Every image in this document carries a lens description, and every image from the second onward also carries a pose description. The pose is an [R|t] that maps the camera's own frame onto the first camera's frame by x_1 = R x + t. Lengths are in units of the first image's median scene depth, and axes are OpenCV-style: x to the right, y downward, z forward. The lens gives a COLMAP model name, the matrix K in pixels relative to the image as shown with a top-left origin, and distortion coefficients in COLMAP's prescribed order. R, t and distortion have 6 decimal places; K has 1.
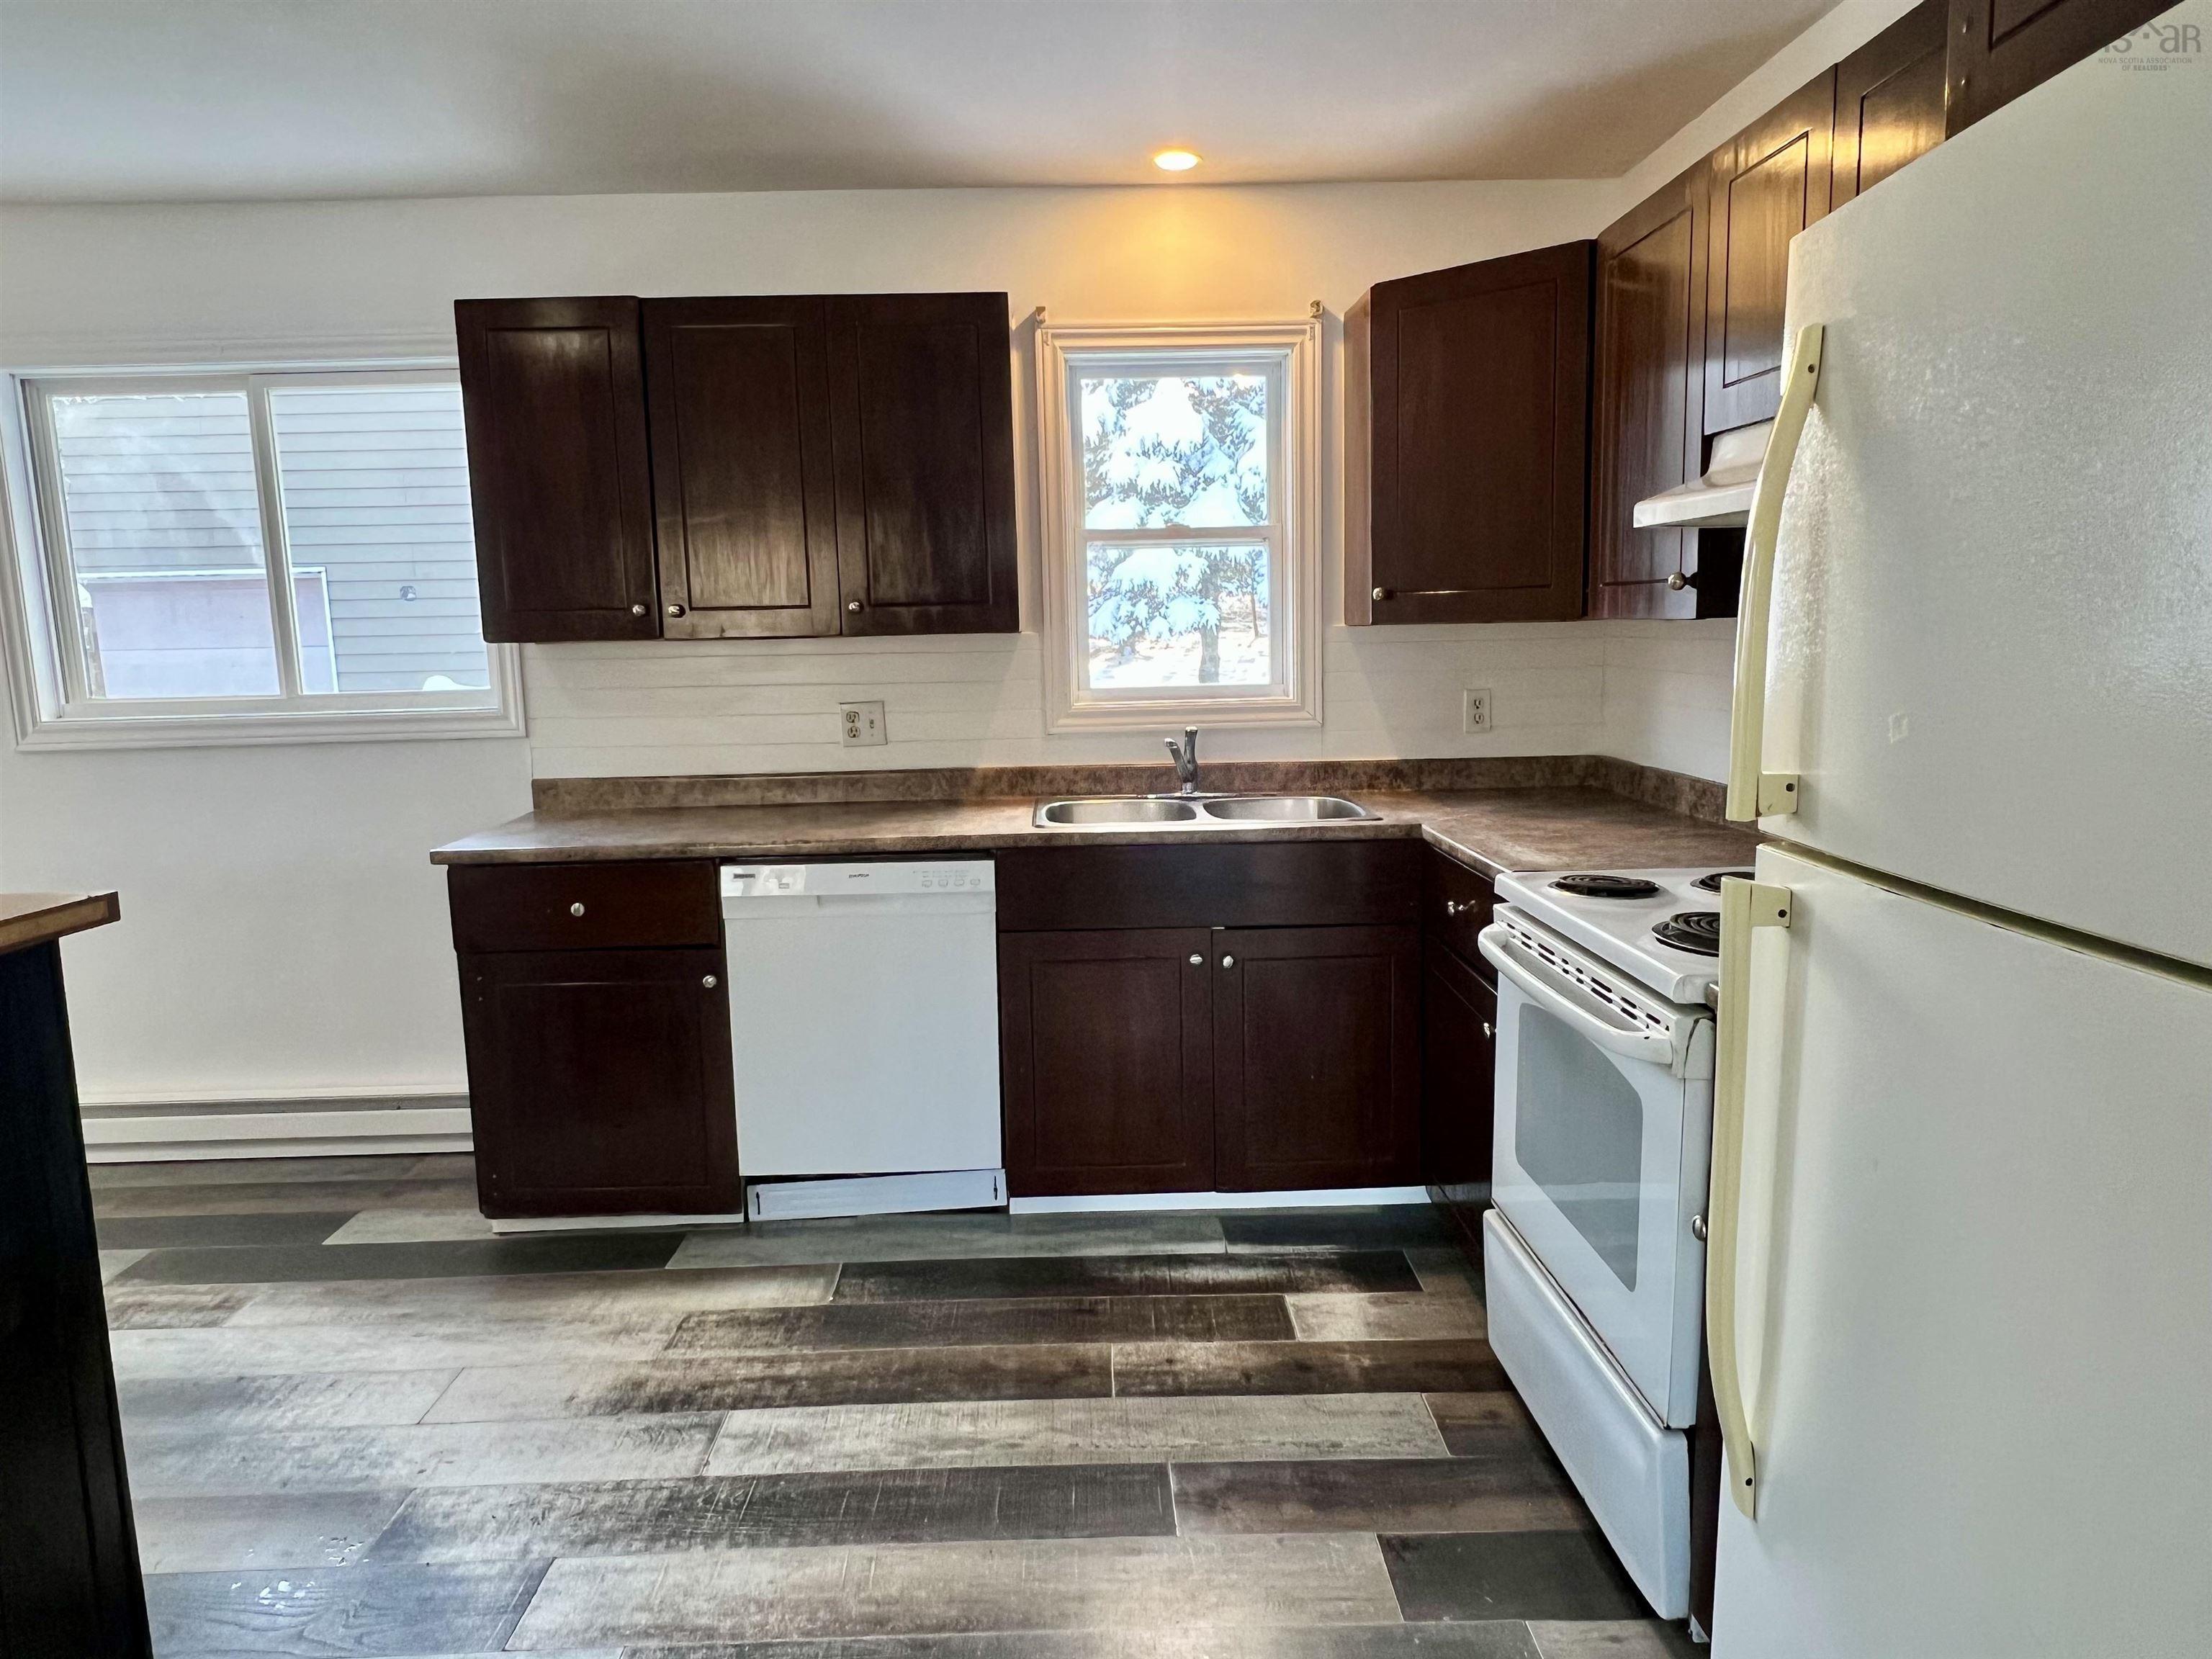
lens RADIAL K [[1421.3, 0, 1102.1], [0, 1421.3, 840.8], [0, 0, 1]] dist [-0.000461, -0.004412]
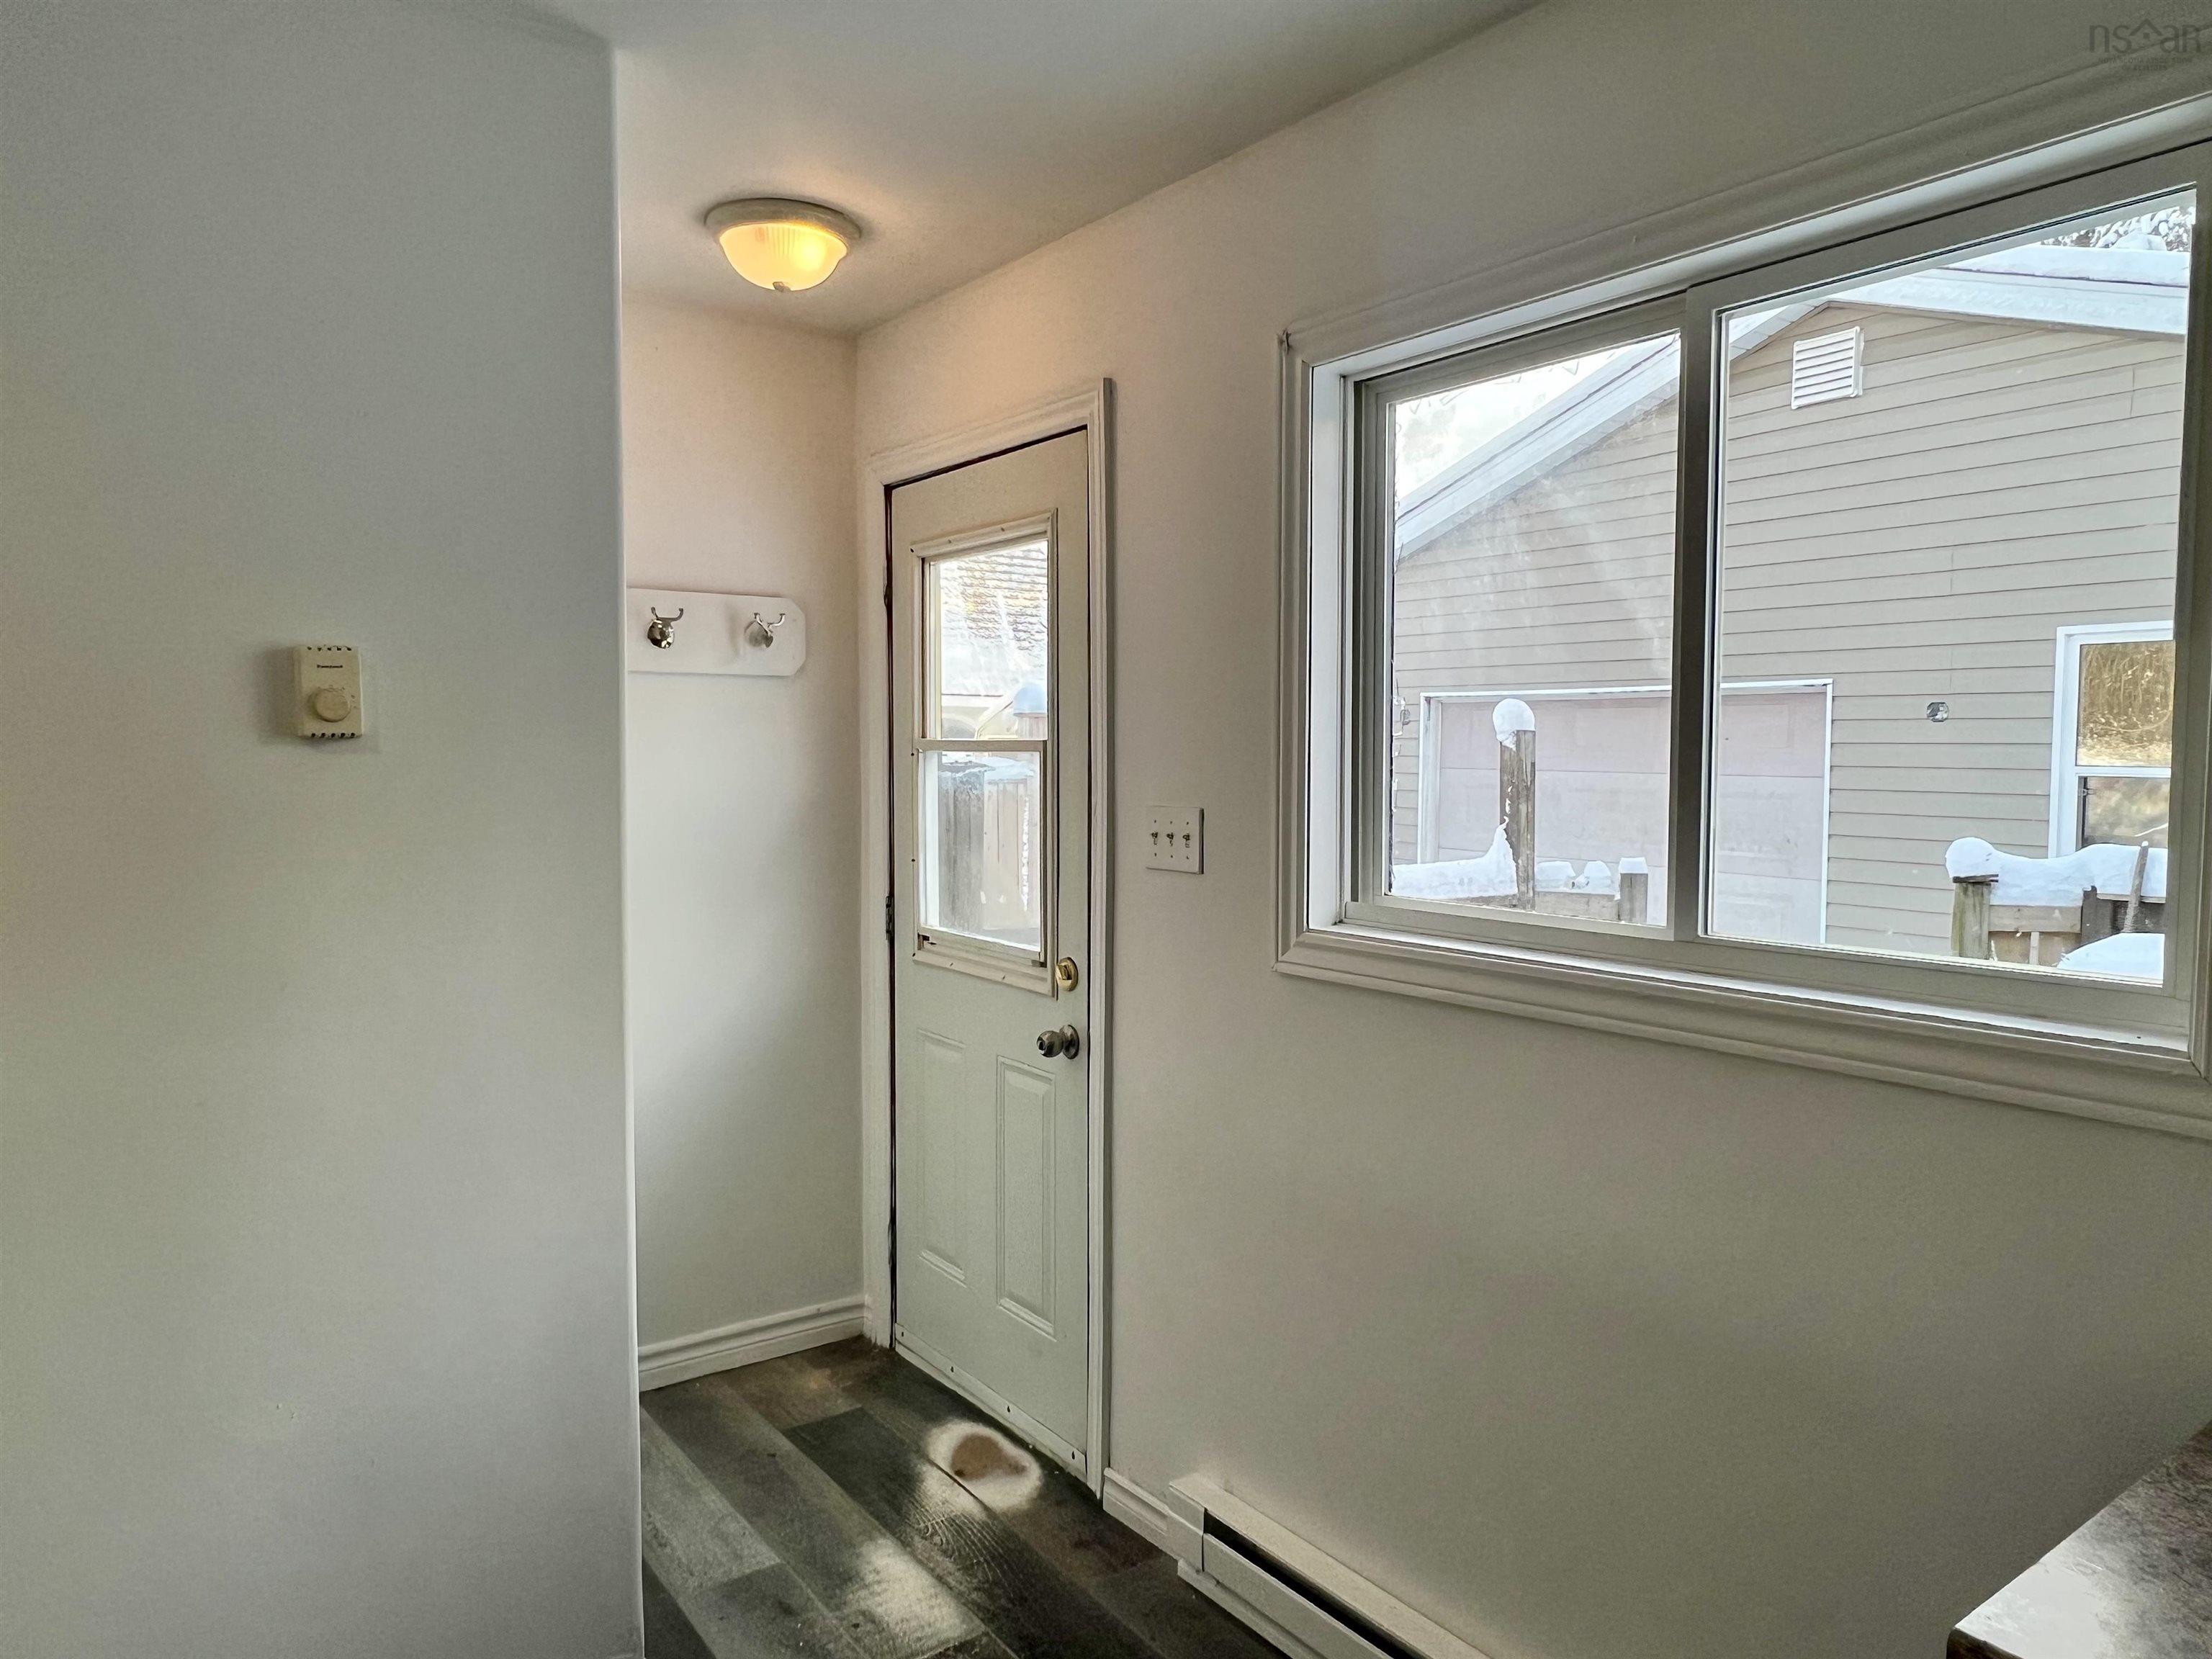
lens RADIAL K [[1438.1, 0, 1102.7], [0, 1438.1, 837.3], [0, 0, 1]] dist [-0.000179, -0.000353]
pose [[0.566730, 0.074316, -0.820545, -0.323417], [-0.141047, 0.989973, -0.007757, -0.118119], [0.811741, 0.120131, 0.571529, 0.632442]]
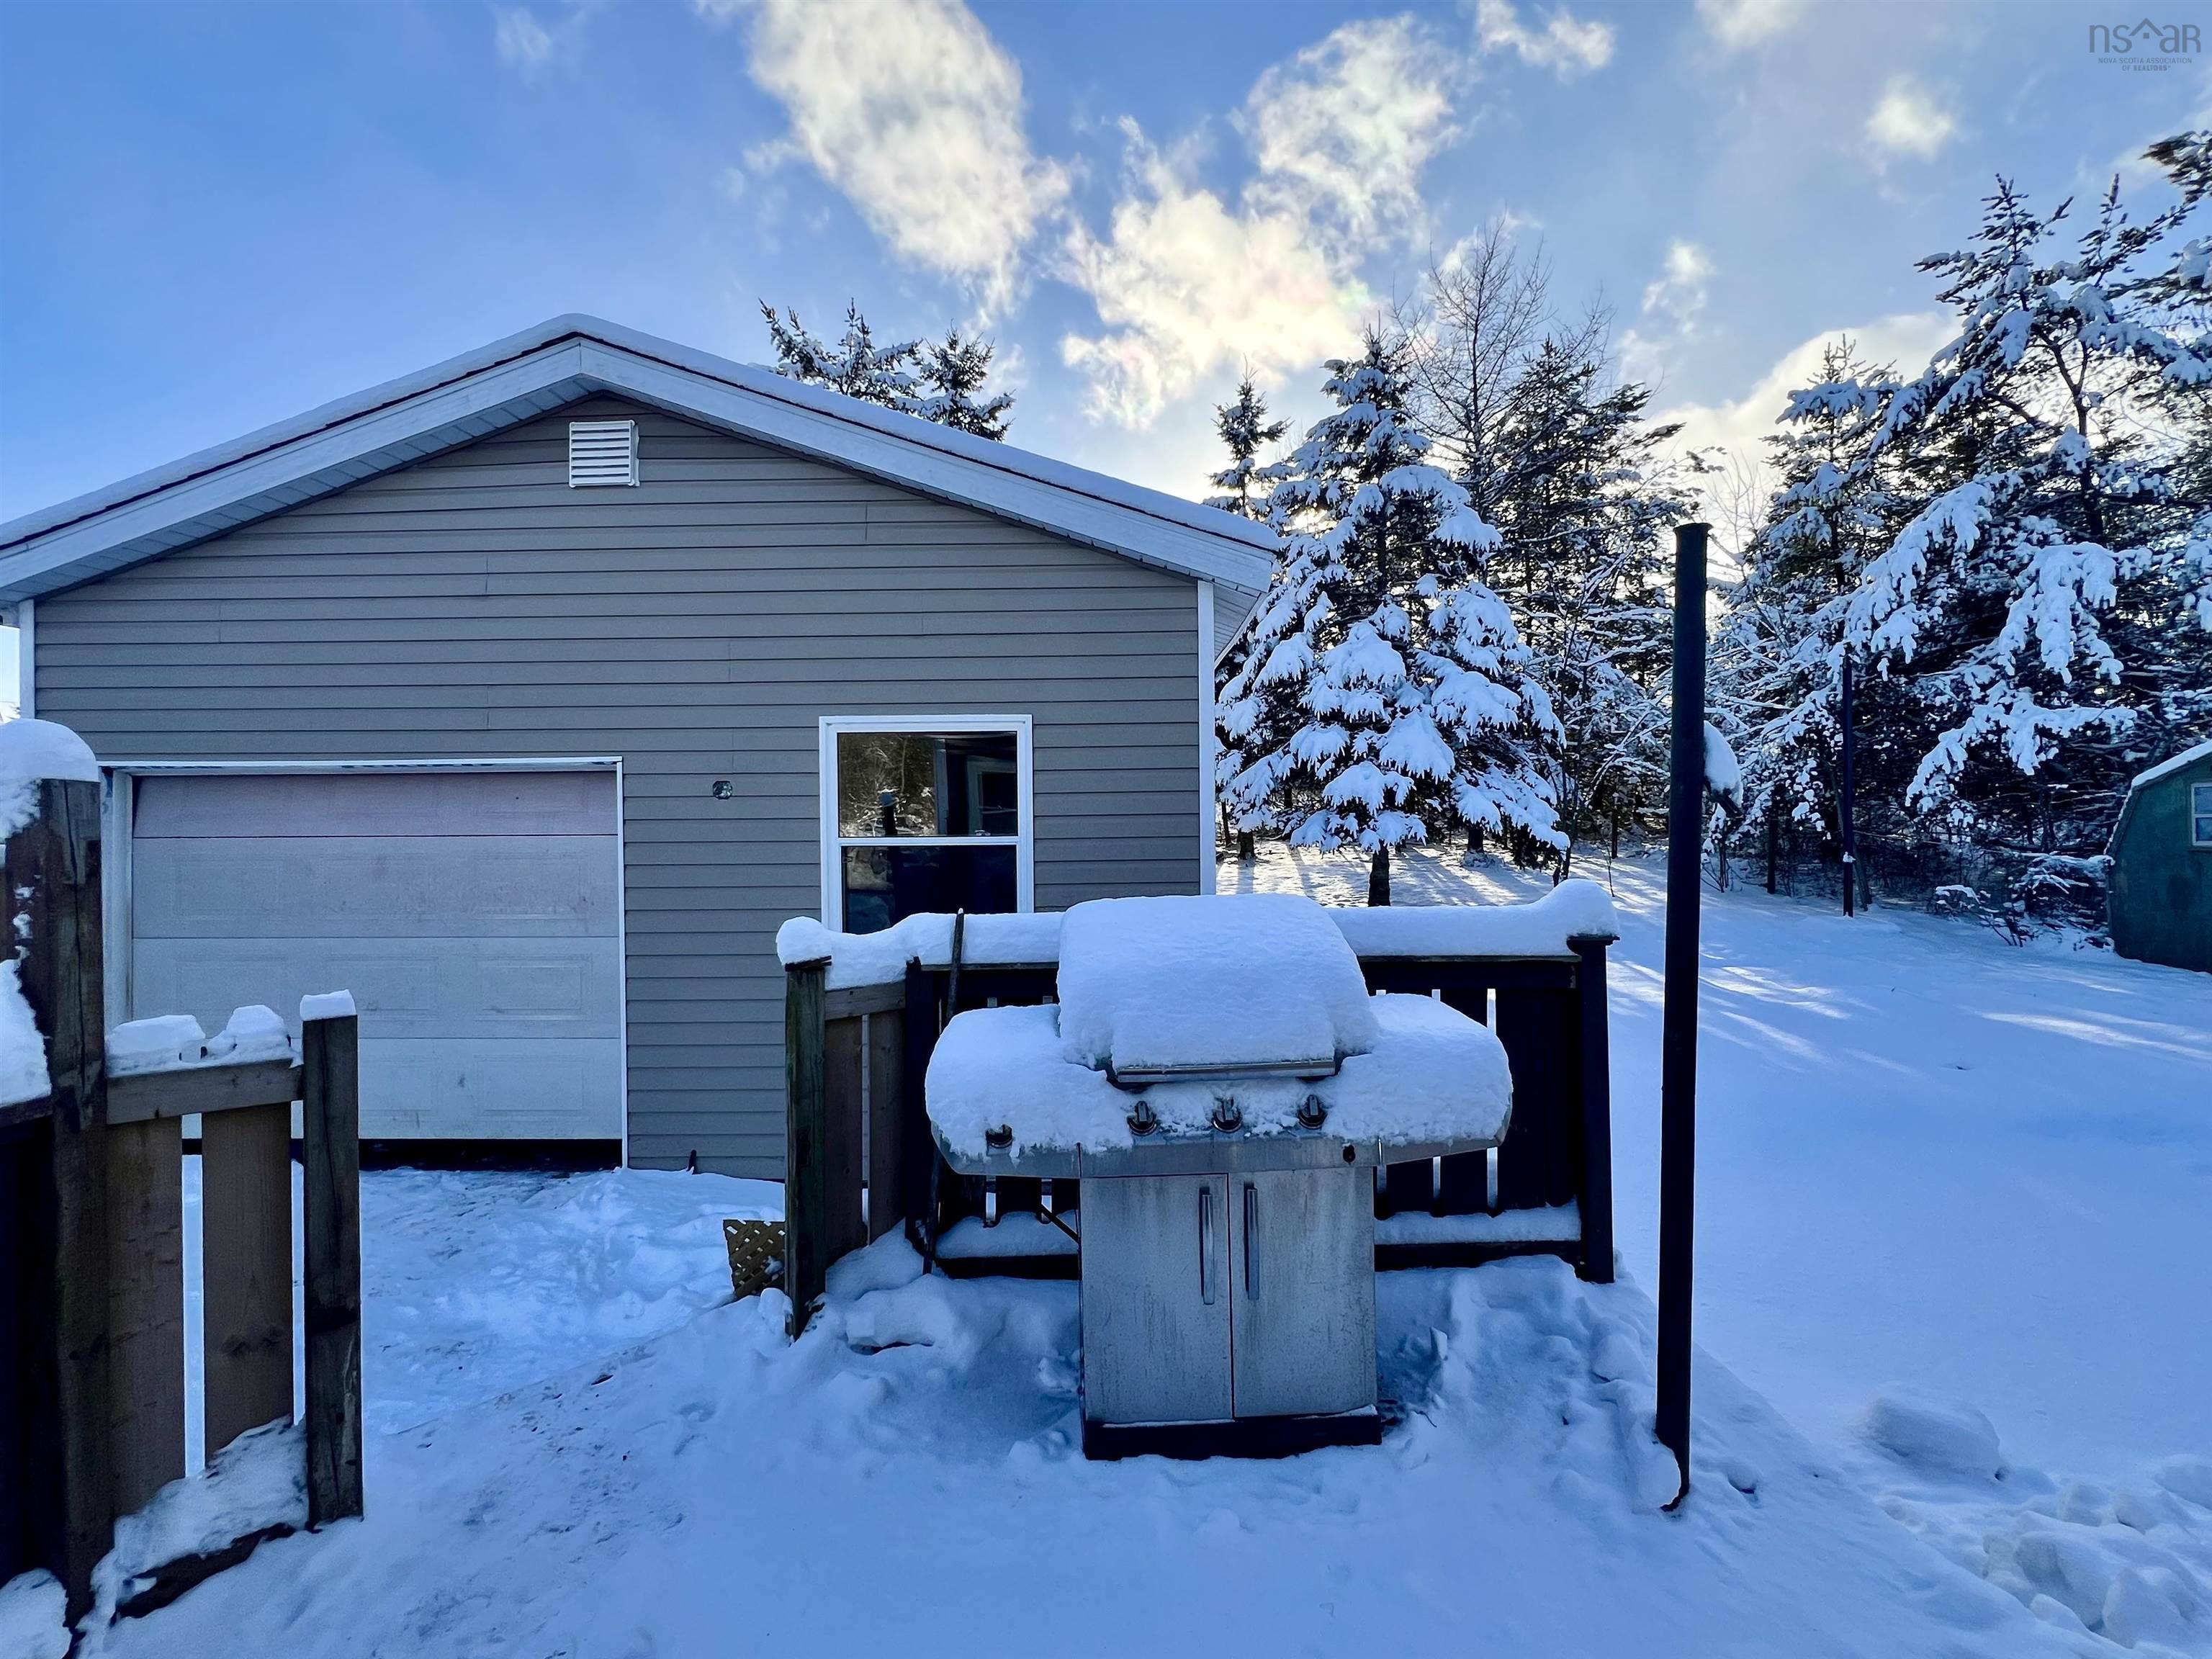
lens RADIAL K [[951.2, 0, 1109.3], [0, 951.2, 833.6], [0, 0, 1]] dist [-0.001763, -0.000055]
pose [[0.999795, 0.012222, -0.016149, -0.739238], [-0.014512, 0.988533, -0.150304, -0.204218], [0.014127, 0.150507, 0.988508, 1.346565]]
